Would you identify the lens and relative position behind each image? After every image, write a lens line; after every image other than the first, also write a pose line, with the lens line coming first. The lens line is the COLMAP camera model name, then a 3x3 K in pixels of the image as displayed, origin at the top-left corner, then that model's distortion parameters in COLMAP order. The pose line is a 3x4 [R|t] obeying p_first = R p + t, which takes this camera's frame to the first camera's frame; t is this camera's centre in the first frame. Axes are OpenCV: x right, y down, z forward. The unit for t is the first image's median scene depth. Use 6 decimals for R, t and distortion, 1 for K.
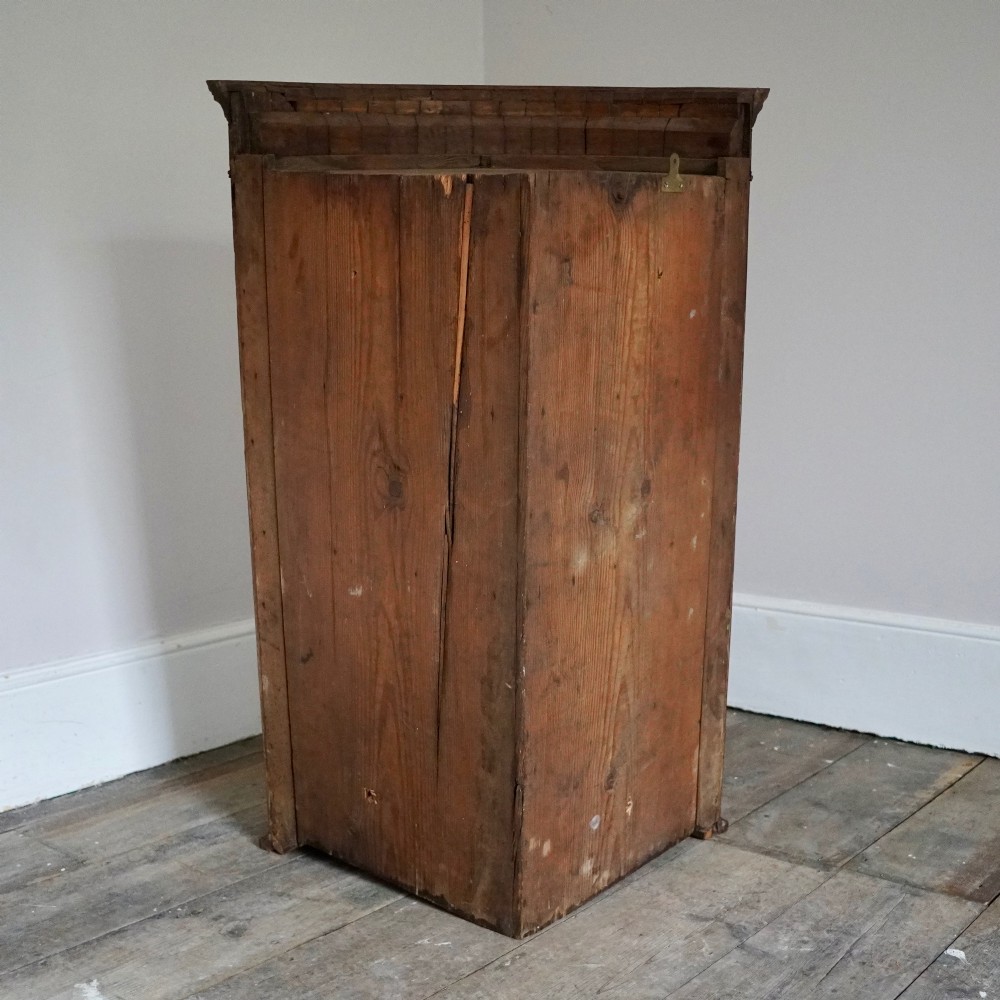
lens RADIAL K [[1301.8, 0, 500.0], [0, 1301.8, 500.0], [0, 0, 1]] dist [-0.163934, 0.130753]
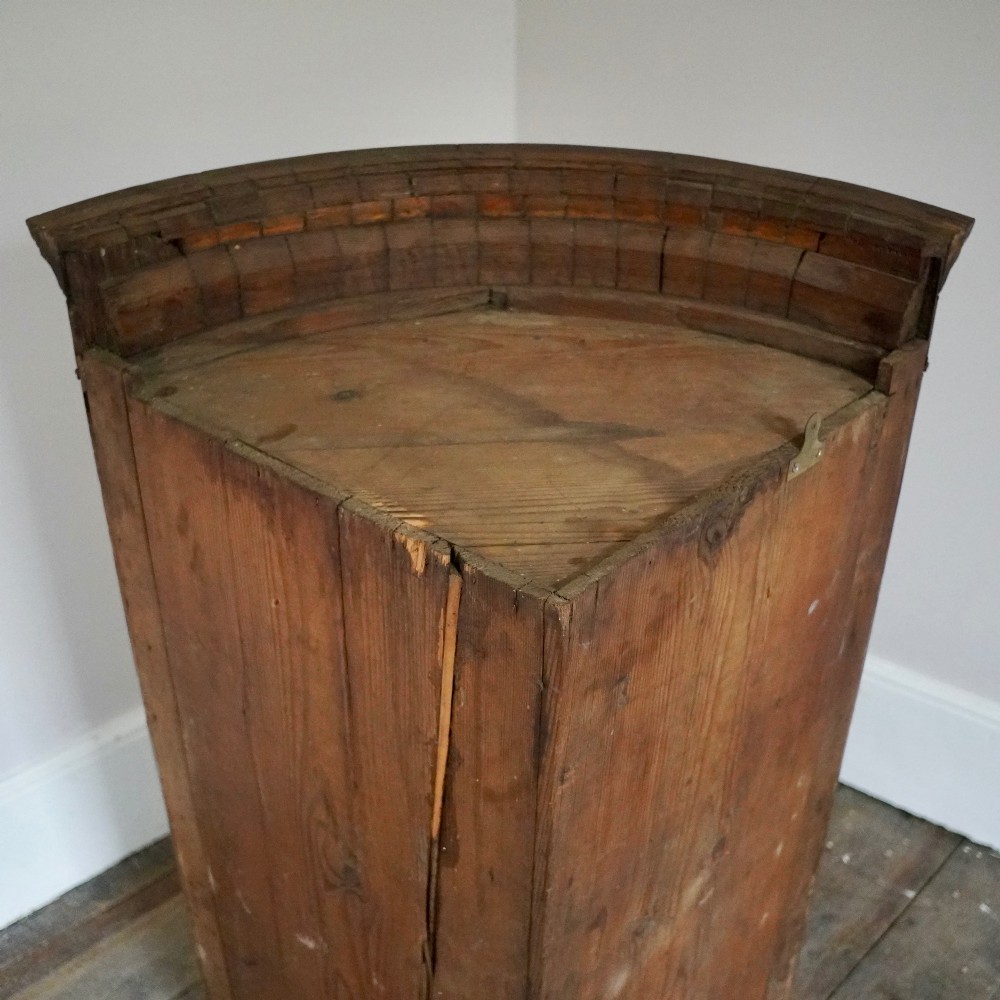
lens RADIAL K [[1301.8, 0, 500.0], [0, 1301.8, 500.0], [0, 0, 1]] dist [-0.163934, 0.130753]
pose [[0.999364, 0.027328, -0.022923, 0.006924], [-0.019364, 0.955370, 0.294777, -0.381349], [0.029955, -0.294146, 0.955291, 0.401254]]
